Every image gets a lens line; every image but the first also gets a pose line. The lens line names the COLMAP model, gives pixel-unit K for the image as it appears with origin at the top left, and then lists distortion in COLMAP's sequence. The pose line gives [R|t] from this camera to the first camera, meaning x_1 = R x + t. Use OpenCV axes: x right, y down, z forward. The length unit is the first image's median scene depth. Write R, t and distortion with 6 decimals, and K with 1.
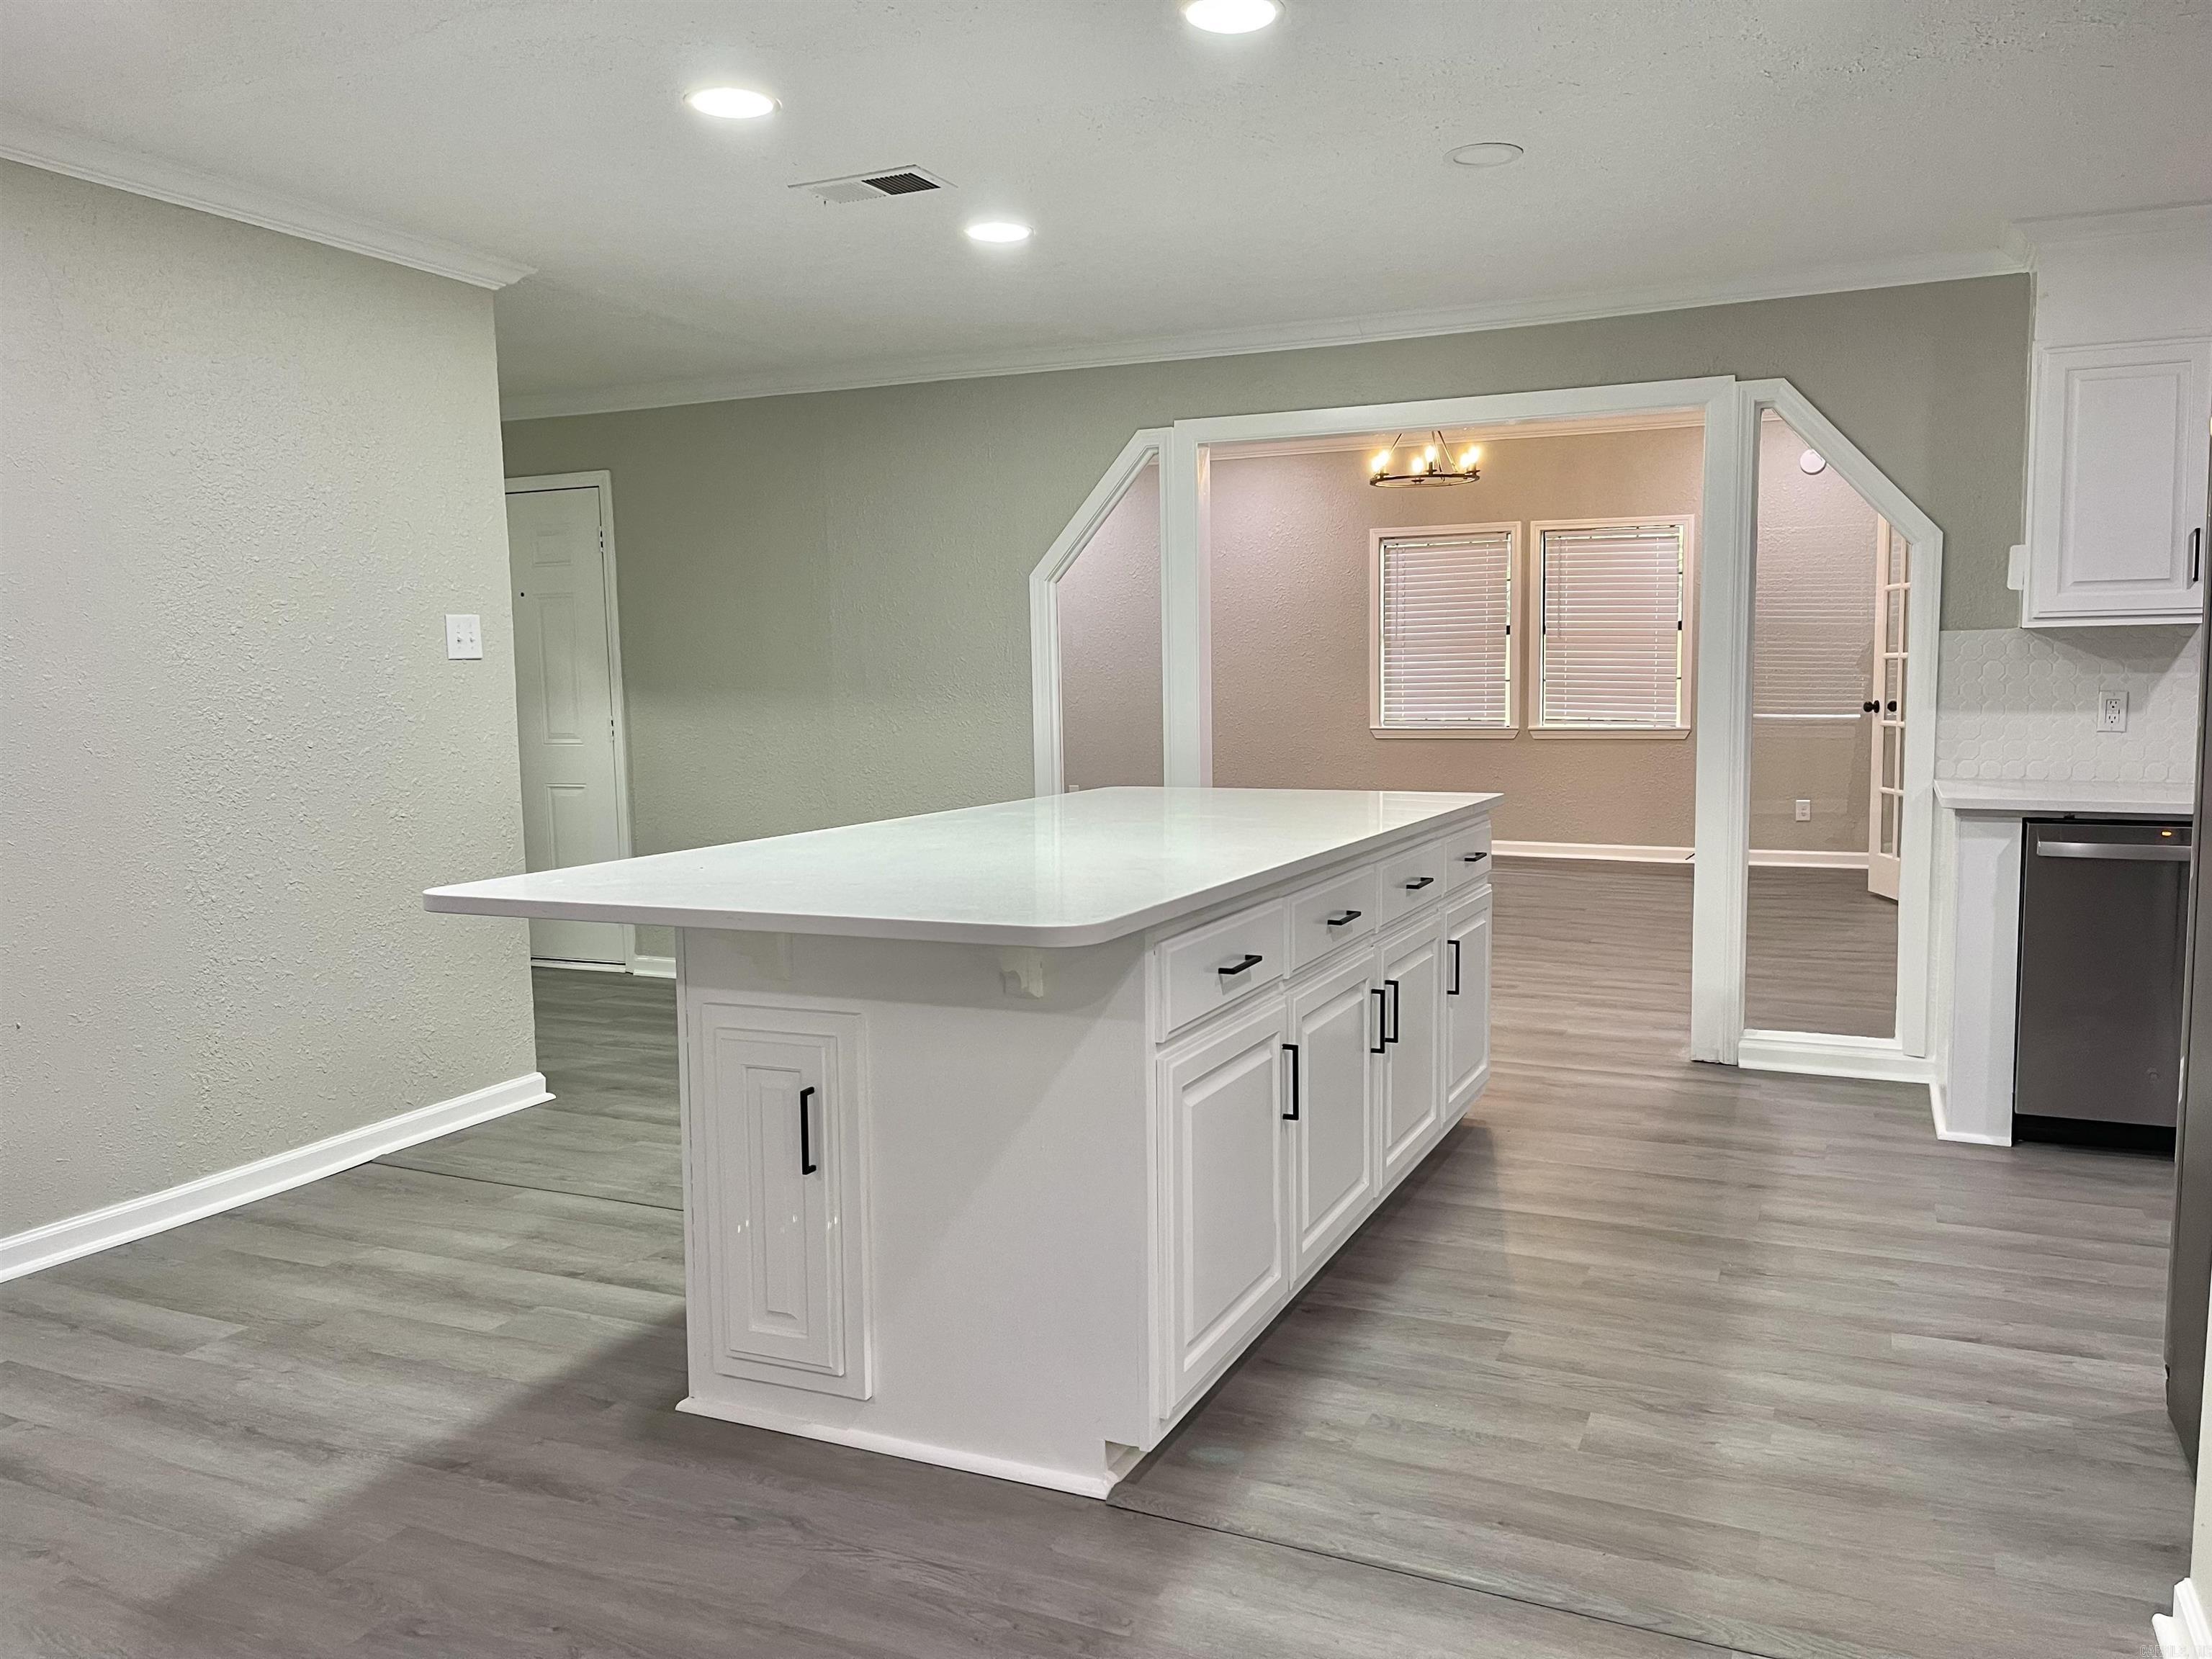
lens RADIAL K [[1664.2, 0, 1106.5], [0, 1664.2, 839.0], [0, 0, 1]] dist [0.077115, -0.097901]
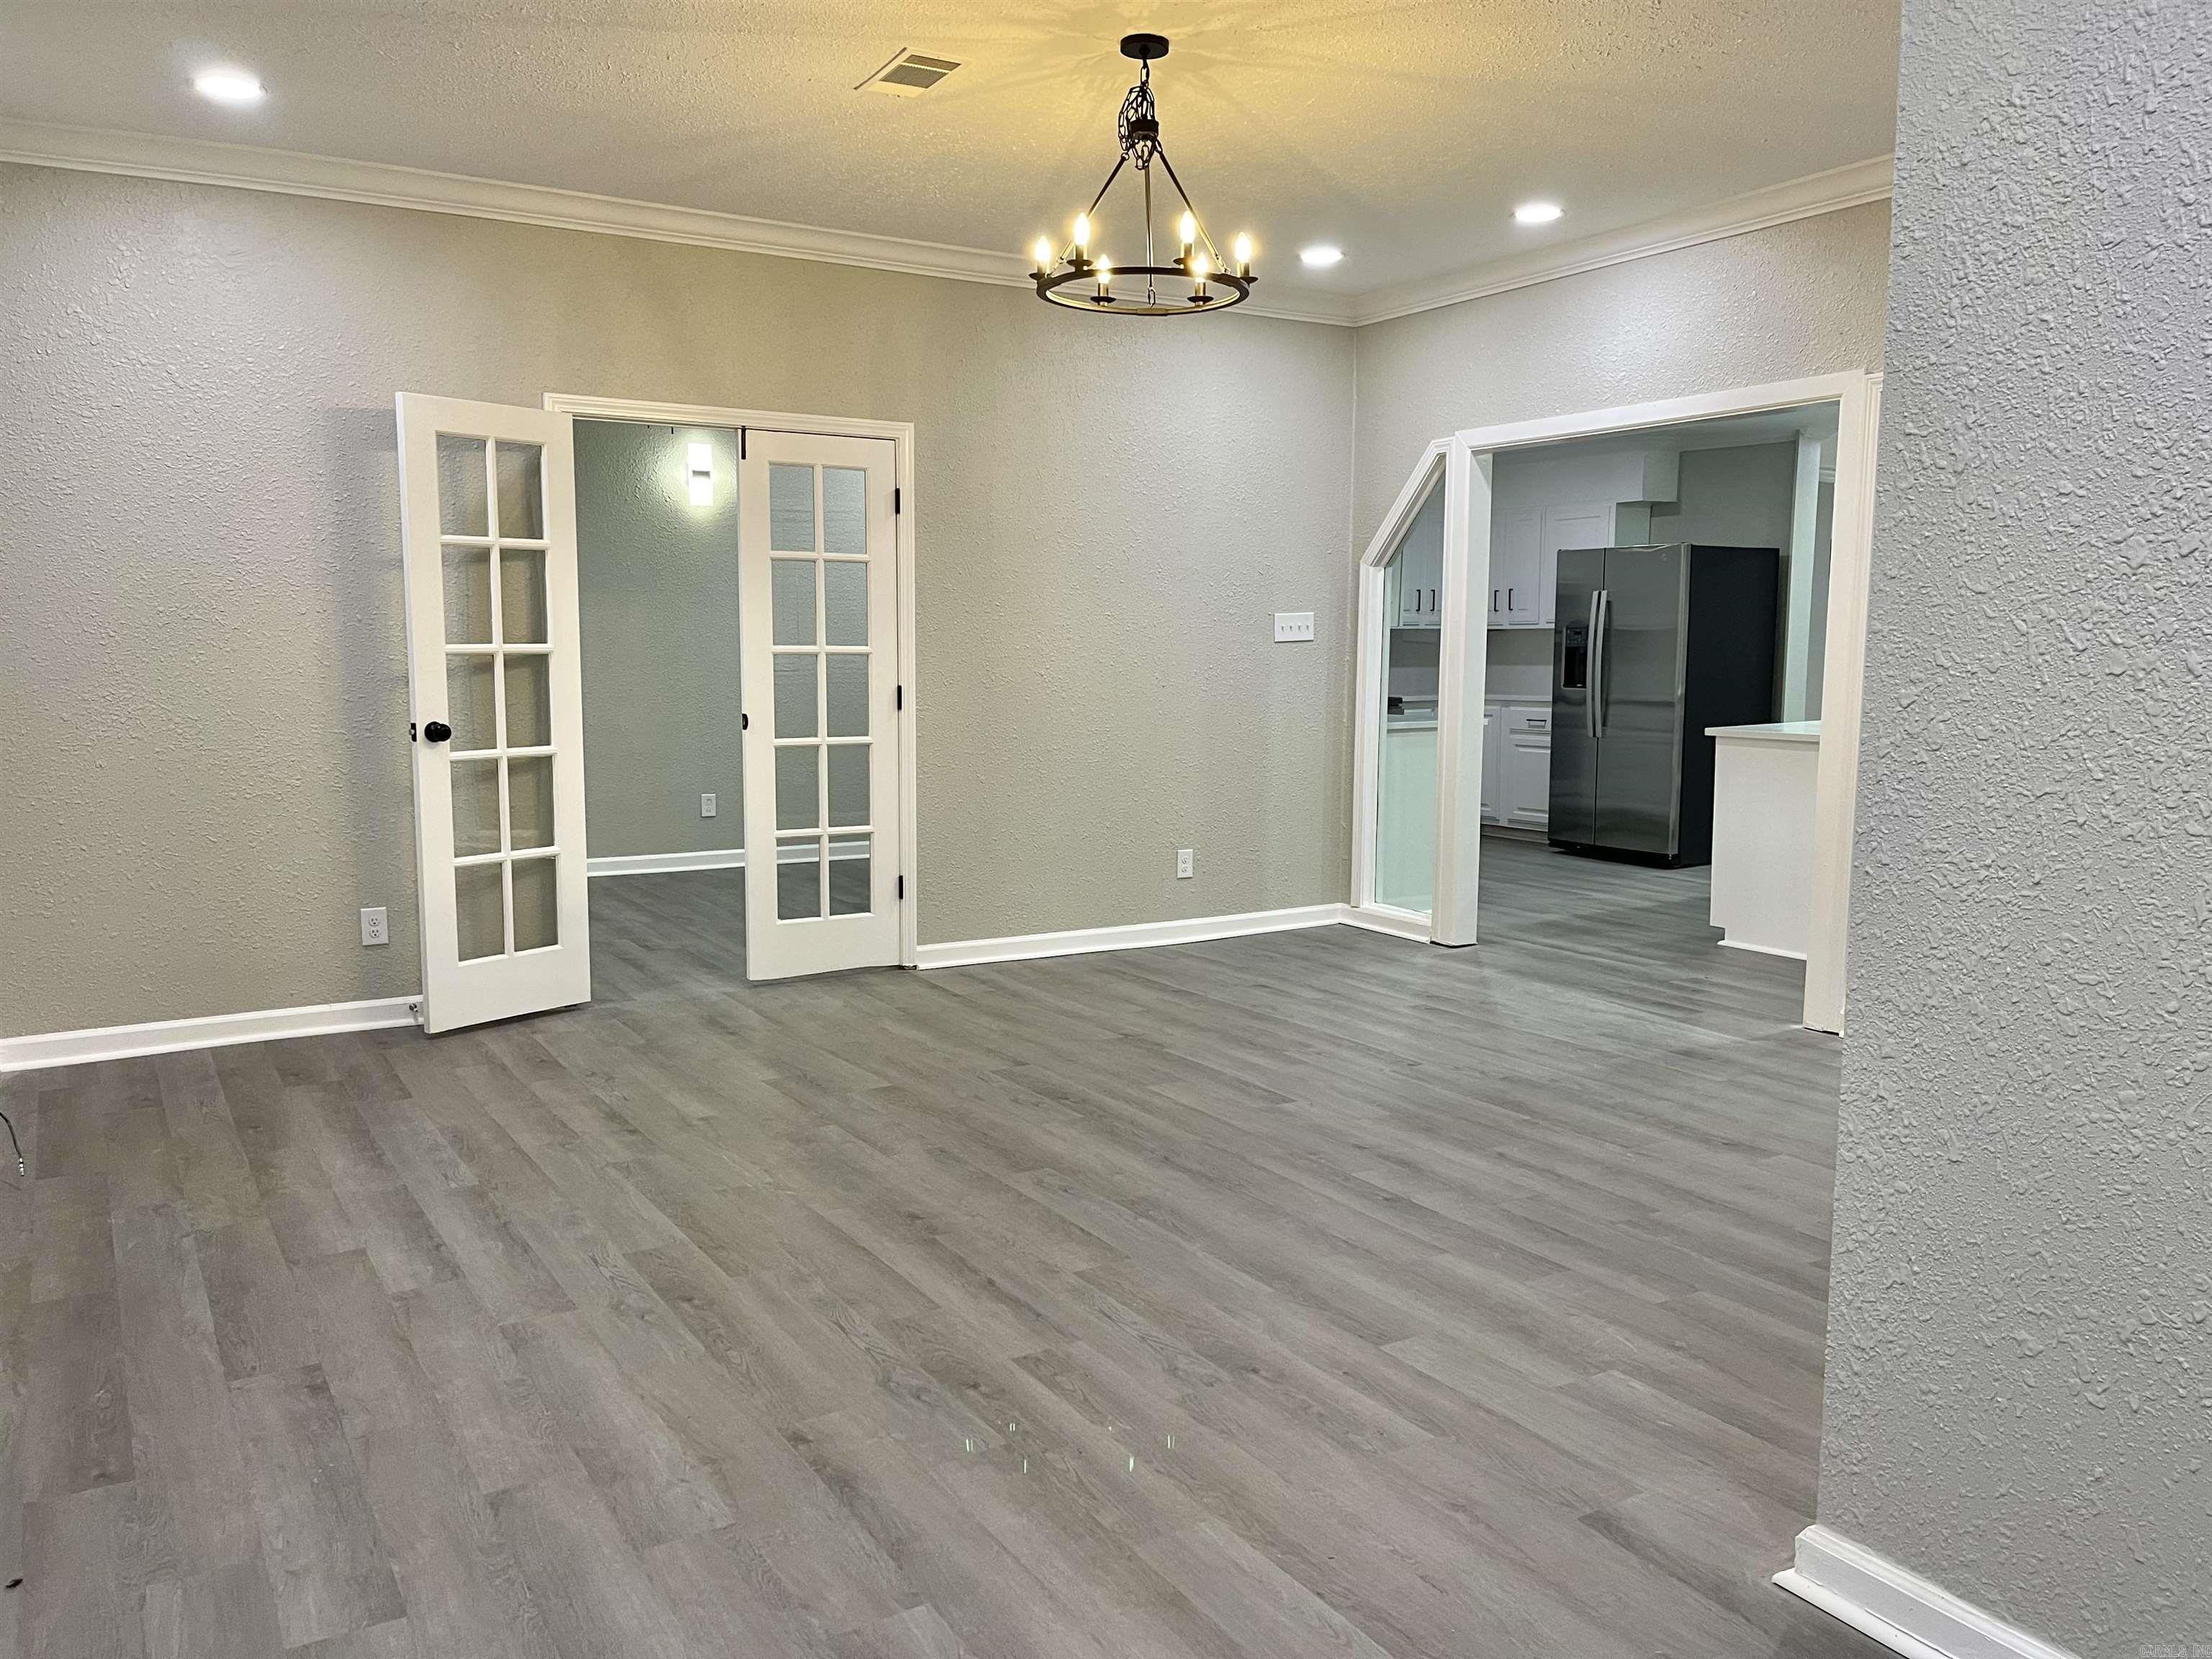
lens RADIAL K [[1664.2, 0, 1104.2], [0, 1664.2, 818.6], [0, 0, 1]] dist [0.077115, -0.097901]
pose [[-0.828416, -0.046505, 0.558179, -0.169266], [0.071497, 0.979615, 0.187729, -0.282365], [-0.555531, 0.195426, -0.808204, 2.654274]]
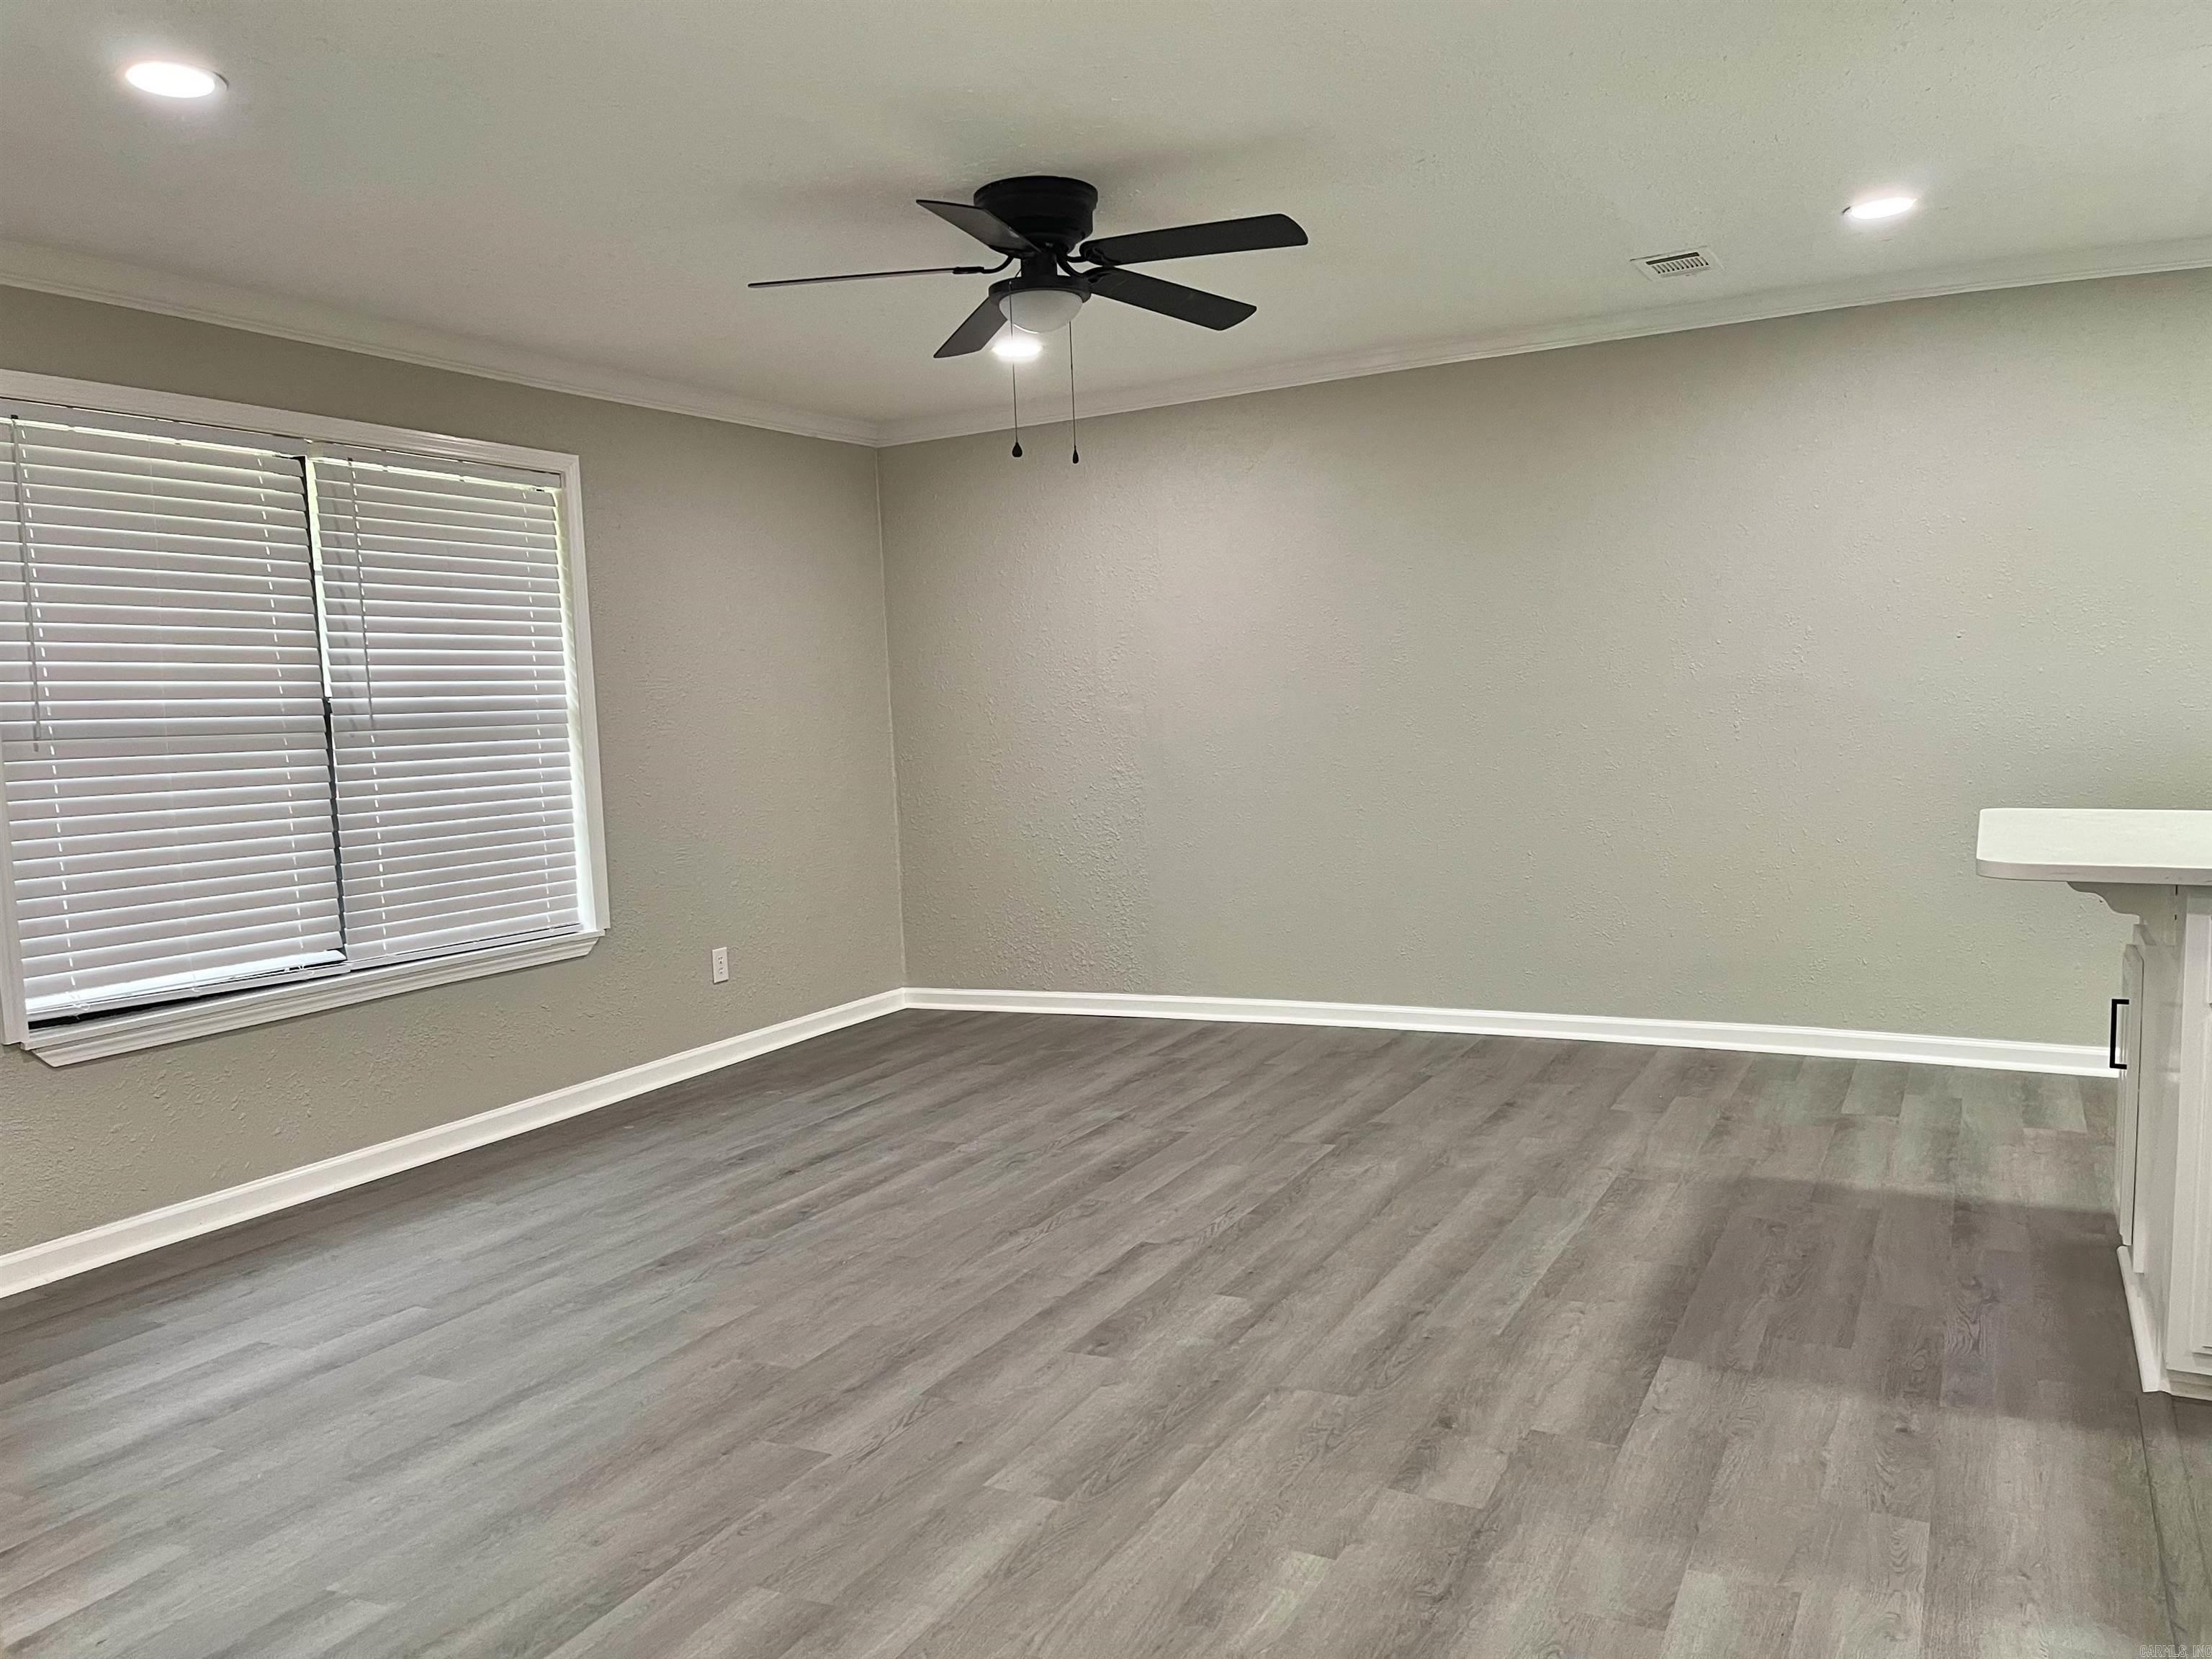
lens RADIAL K [[1664.2, 0, 1098.3], [0, 1664.2, 832.2], [0, 0, 1]] dist [0.077115, -0.097901]
pose [[-0.054485, 0.100789, -0.993415, 0.638070], [-0.069521, 0.992095, 0.104468, -0.027701], [0.996091, 0.074755, -0.047047, 0.188150]]
